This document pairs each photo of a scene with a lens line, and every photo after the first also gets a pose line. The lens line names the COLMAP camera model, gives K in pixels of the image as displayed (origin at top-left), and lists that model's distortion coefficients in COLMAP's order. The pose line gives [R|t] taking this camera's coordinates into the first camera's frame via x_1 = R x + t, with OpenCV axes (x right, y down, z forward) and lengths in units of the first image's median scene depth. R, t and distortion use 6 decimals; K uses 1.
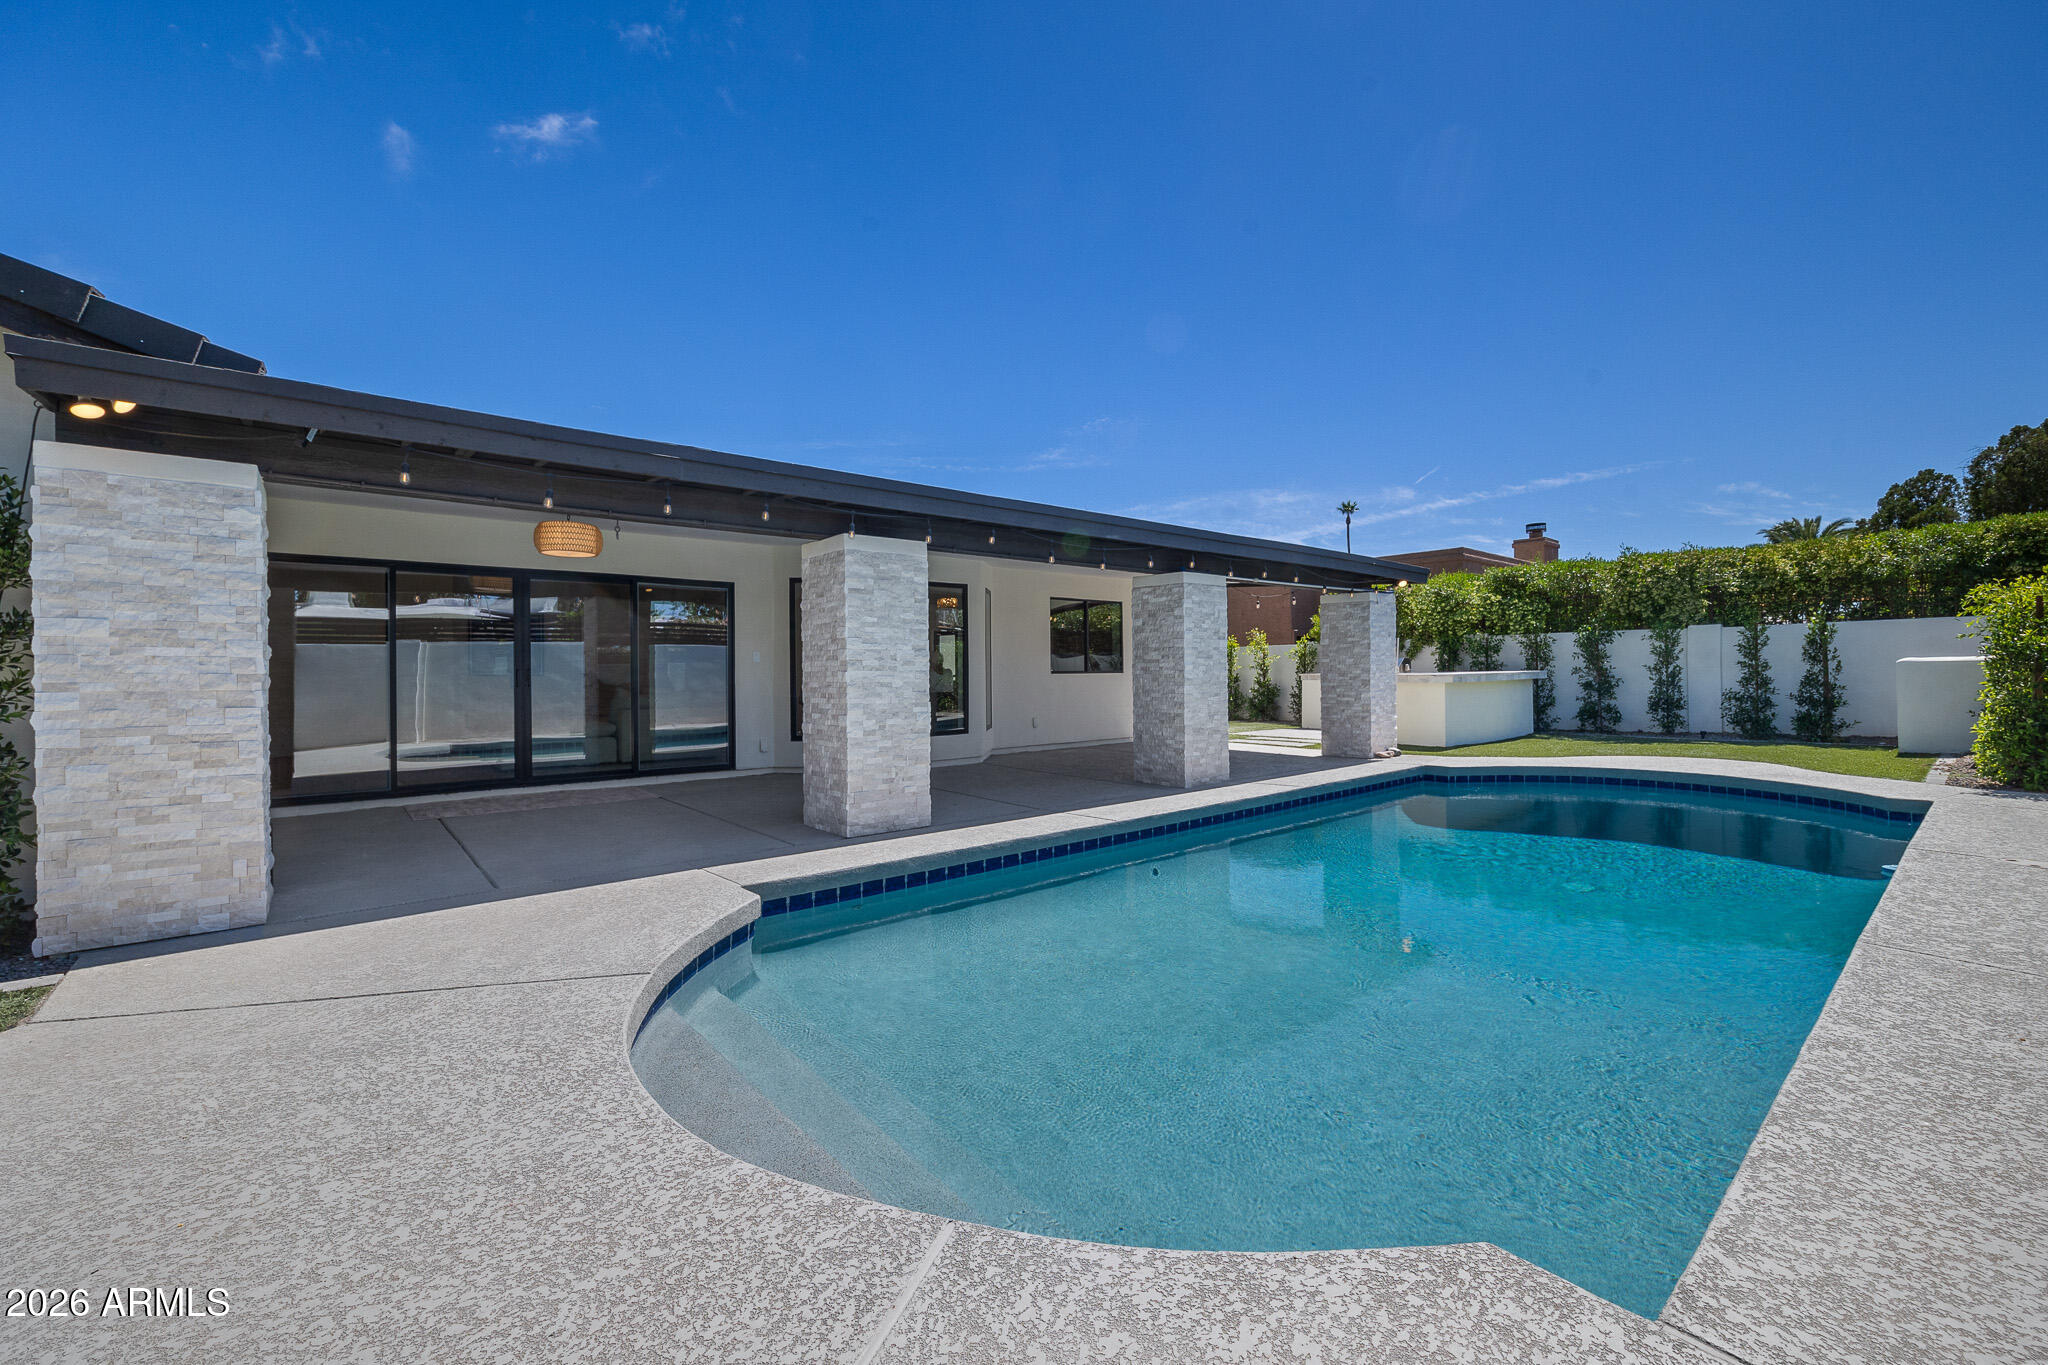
lens RADIAL K [[828.2, 0, 1020.4], [0, 828.2, 674.4], [0, 0, 1]] dist [-0.000181, -0.000148]
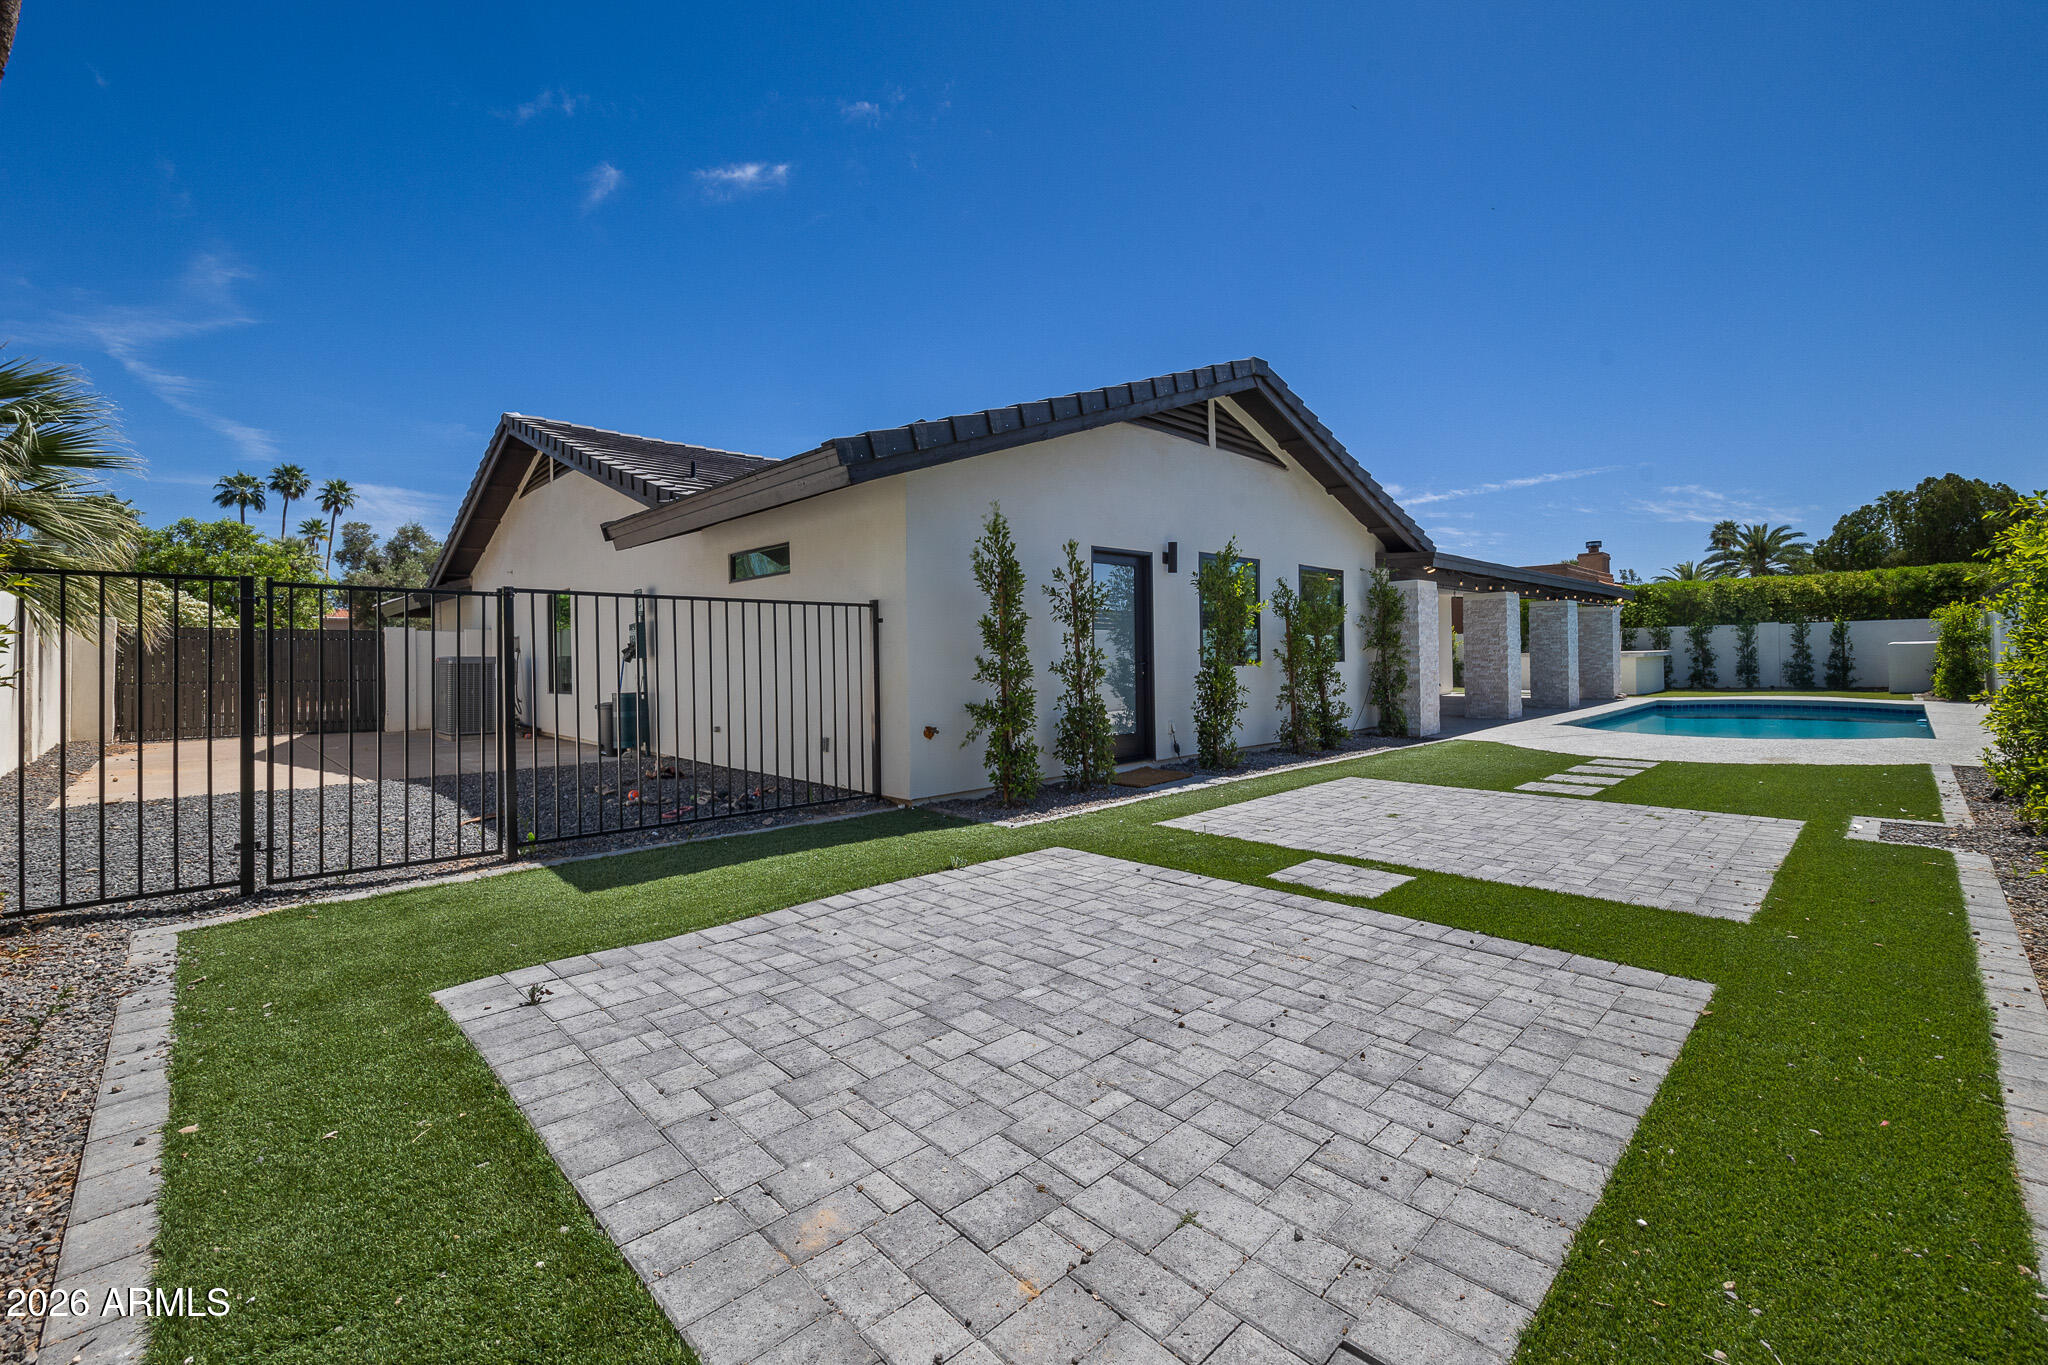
lens RADIAL K [[856.2, 0, 1024.0], [0, 856.2, 682.5], [0, 0, 1]] dist [0.000261, -0.000181]
pose [[0.996422, -0.005098, 0.084366, -0.791253], [0.002750, 0.999606, 0.027930, 0.008517], [-0.084475, -0.027598, 0.996043, -0.576565]]
